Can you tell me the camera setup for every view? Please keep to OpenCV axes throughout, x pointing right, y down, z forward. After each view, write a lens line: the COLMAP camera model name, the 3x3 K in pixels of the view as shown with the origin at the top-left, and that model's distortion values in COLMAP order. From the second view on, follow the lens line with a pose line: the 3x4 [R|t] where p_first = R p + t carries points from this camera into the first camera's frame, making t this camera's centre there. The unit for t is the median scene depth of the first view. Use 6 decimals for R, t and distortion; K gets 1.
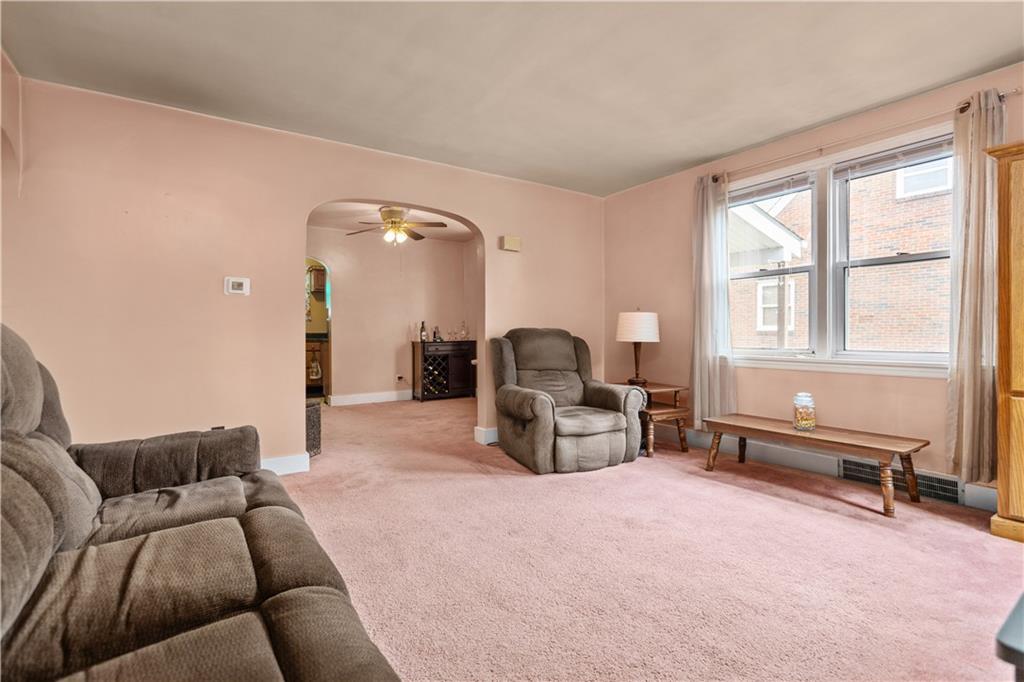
lens RADIAL K [[476.1, 0, 512.4], [0, 476.1, 337.6], [0, 0, 1]] dist [-0.000306, -0.000432]
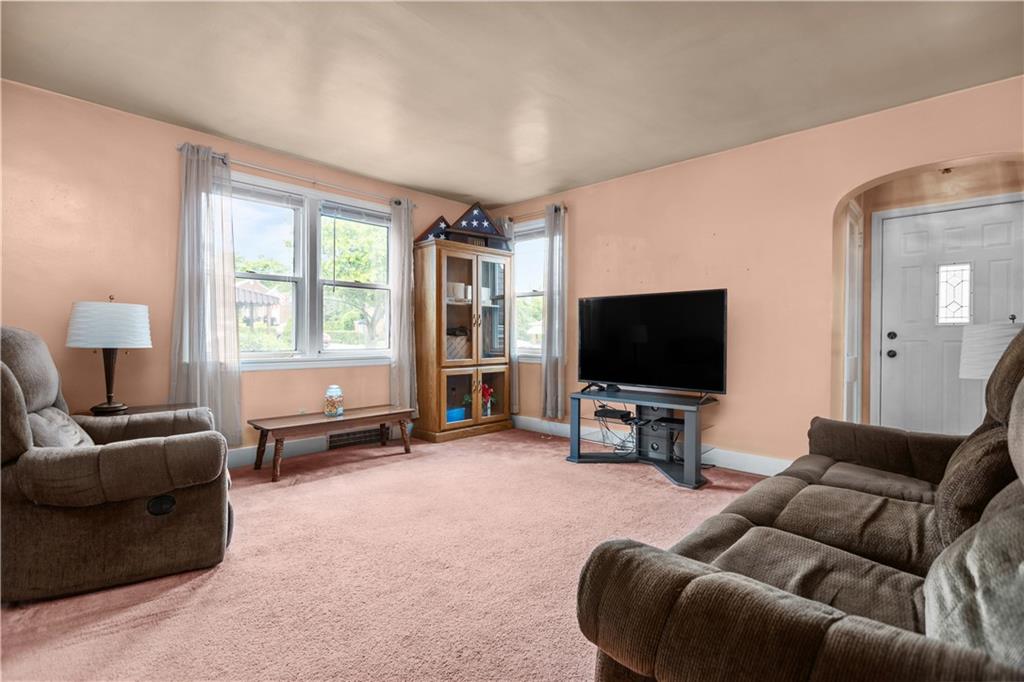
lens RADIAL K [[476.1, 0, 508.8], [0, 476.1, 343.6], [0, 0, 1]] dist [-0.000306, -0.000432]
pose [[-0.204152, -0.008158, 0.978905, -0.612361], [0.009318, 0.999904, 0.010276, 0.001691], [-0.978895, 0.011220, -0.204056, 0.752492]]
